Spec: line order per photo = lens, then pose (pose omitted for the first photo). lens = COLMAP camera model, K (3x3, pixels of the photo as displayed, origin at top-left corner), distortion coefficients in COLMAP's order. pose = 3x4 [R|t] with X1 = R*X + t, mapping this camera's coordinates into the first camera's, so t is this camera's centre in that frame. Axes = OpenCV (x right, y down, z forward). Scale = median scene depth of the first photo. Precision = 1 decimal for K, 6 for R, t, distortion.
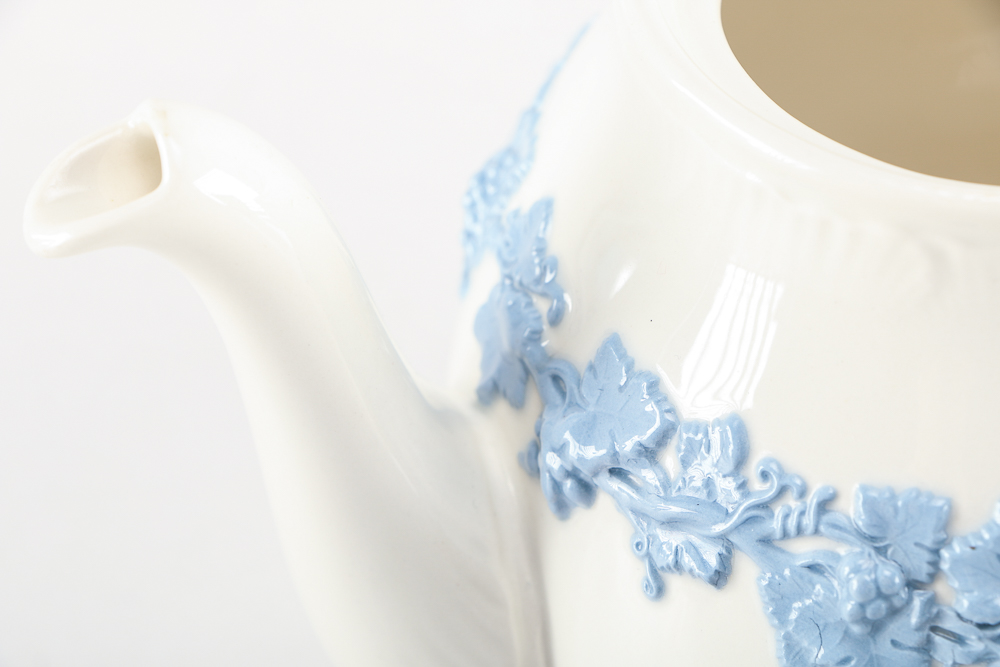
lens RADIAL K [[4058.8, 0, 499.7], [0, 4058.8, 334.8], [0, 0, 1]] dist [0.093625, 0.000000]
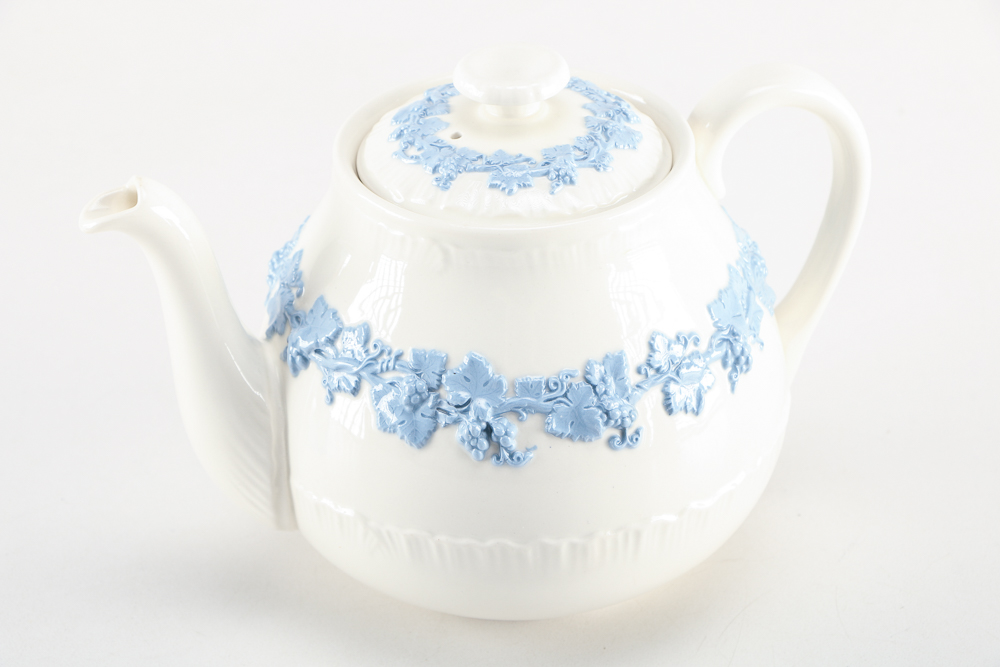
lens RADIAL K [[3285.4, 0, 500.6], [0, 3285.4, 331.3], [0, 0, 1]] dist [0.538437, 0.000000]
pose [[0.997579, 0.069135, 0.007470, 0.122782], [-0.066425, 0.979195, -0.191739, 0.393007], [-0.020570, 0.190779, 0.981417, -0.929119]]
